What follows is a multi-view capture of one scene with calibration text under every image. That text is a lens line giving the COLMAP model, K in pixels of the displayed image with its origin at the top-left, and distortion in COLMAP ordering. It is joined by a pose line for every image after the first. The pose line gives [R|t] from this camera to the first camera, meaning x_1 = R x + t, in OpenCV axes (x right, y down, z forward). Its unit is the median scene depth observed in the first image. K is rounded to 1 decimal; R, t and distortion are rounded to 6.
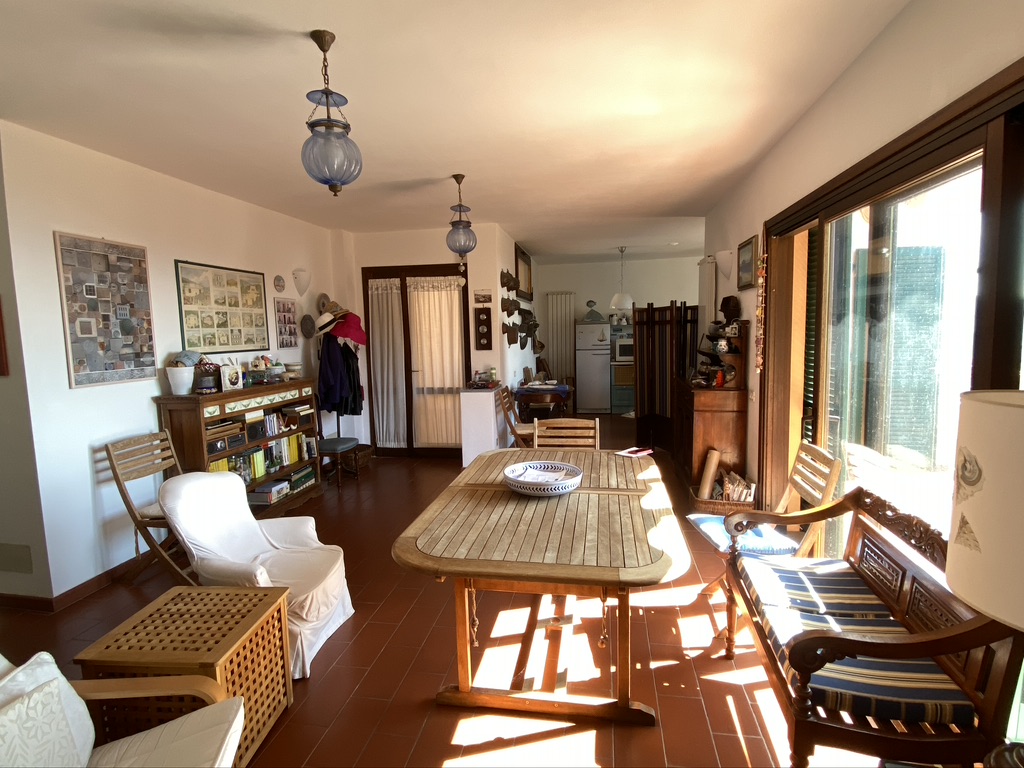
lens RADIAL K [[522.0, 0, 508.7], [0, 522.0, 383.9], [0, 0, 1]] dist [0.071368, -0.068290]
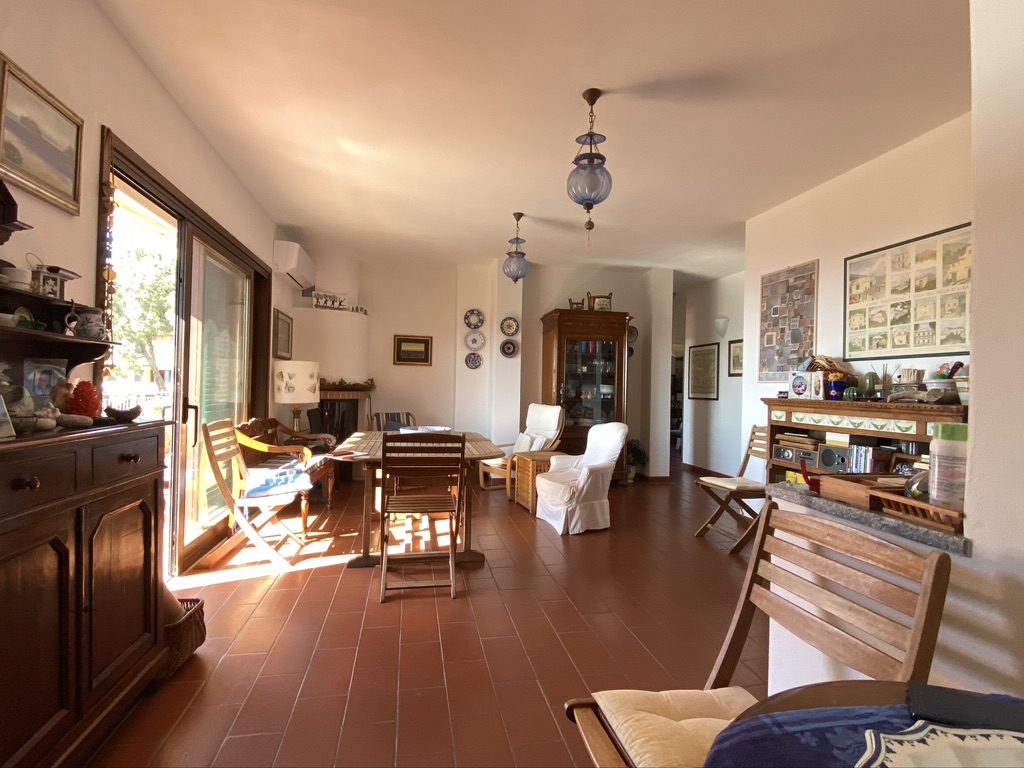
lens RADIAL K [[520.8, 0, 514.6], [0, 520.8, 385.9], [0, 0, 1]] dist [0.055869, -0.060244]
pose [[-0.930236, 0.005466, -0.366921, 0.247761], [-0.035162, 0.993960, 0.103953, -0.083980], [0.365274, 0.109603, -0.924425, 1.616181]]
